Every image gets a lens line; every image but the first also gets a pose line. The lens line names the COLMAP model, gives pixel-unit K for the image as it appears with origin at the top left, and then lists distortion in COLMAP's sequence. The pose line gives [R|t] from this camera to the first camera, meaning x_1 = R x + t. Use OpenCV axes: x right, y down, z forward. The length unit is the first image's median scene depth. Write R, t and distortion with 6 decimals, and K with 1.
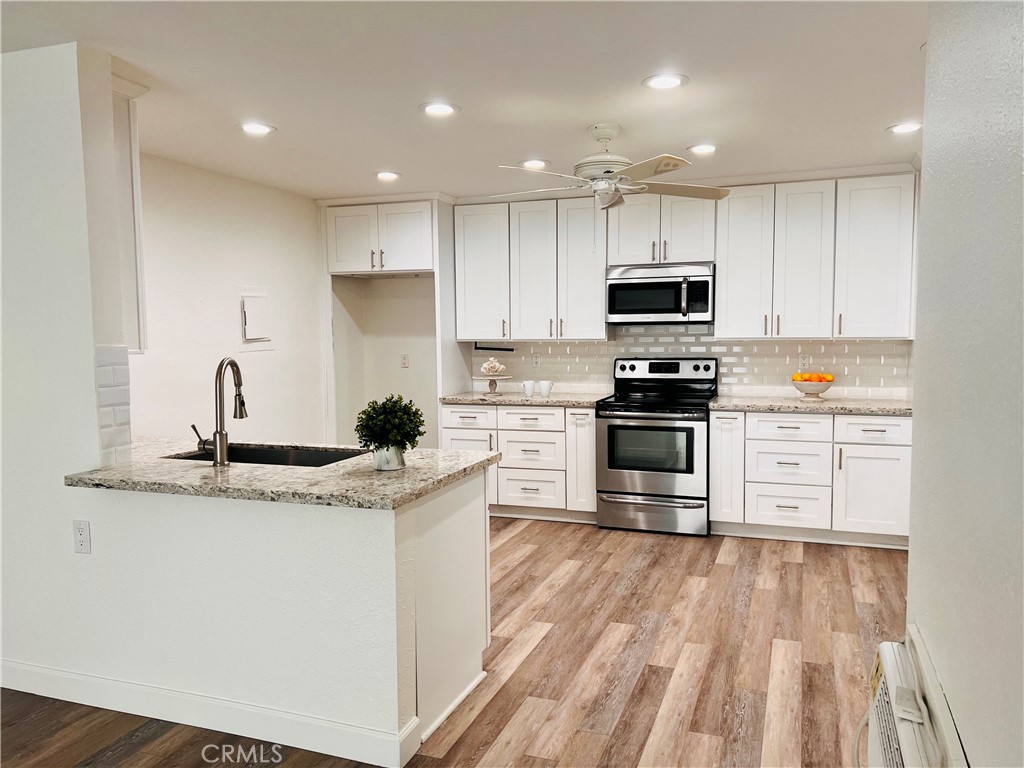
lens RADIAL K [[768.1, 0, 519.9], [0, 768.1, 385.3], [0, 0, 1]] dist [0.045907, -0.048724]
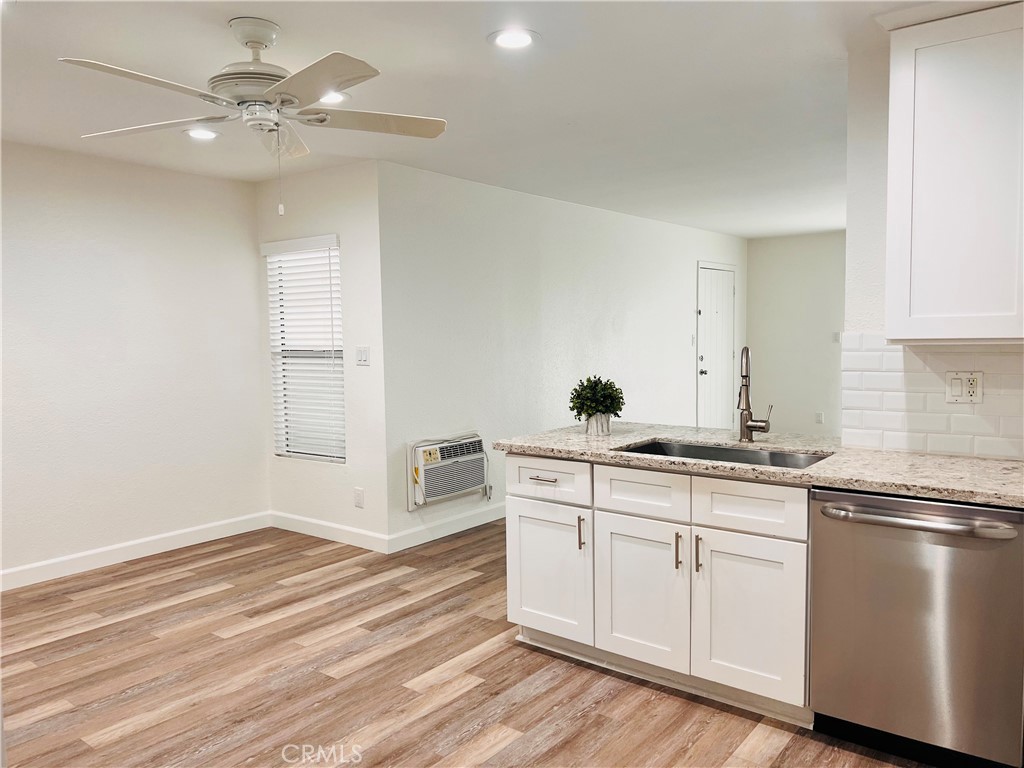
lens RADIAL K [[768.1, 0, 525.7], [0, 768.1, 370.8], [0, 0, 1]] dist [0.045907, -0.048724]
pose [[-0.955651, 0.006917, 0.294422, -0.311803], [0.044817, 0.991496, 0.122176, -0.112237], [-0.291073, 0.129952, -0.947834, 1.618495]]
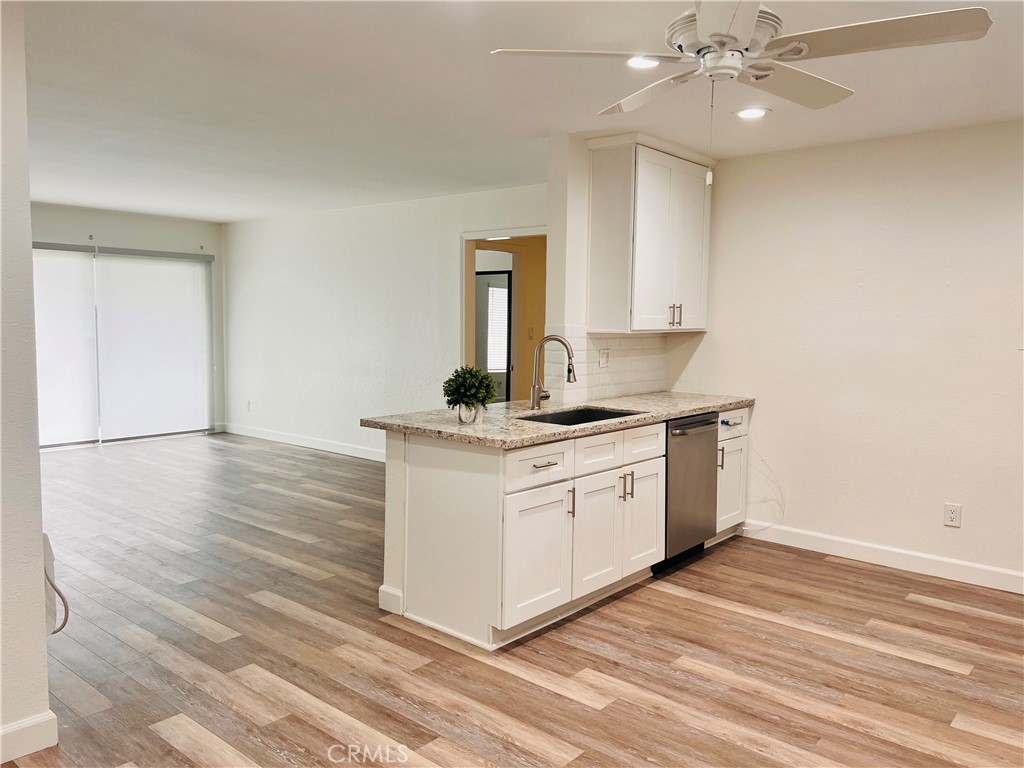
lens RADIAL K [[768.1, 0, 515.7], [0, 768.1, 377.2], [0, 0, 1]] dist [0.045907, -0.048724]
pose [[-0.342608, 0.075613, -0.936431, 0.711311], [-0.082354, 0.990502, 0.110110, -0.080445], [0.935862, 0.114844, -0.333127, 1.081871]]
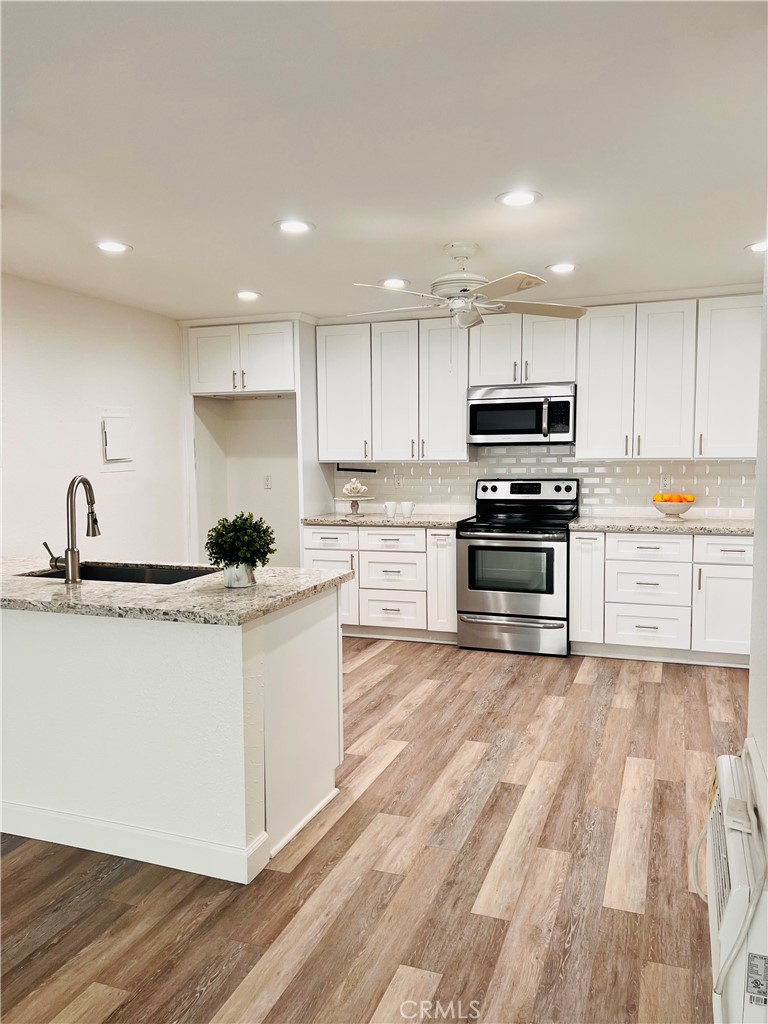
lens RADIAL K [[768.1, 0, 389.2], [0, 768.1, 516.9], [0, 0, 1]] dist [0.045907, -0.048724]
pose [[0.999993, 0.000528, -0.003752, 0.020805], [-0.000491, 0.999953, 0.009722, 0.006240], [0.003757, -0.009720, 0.999946, -0.000194]]
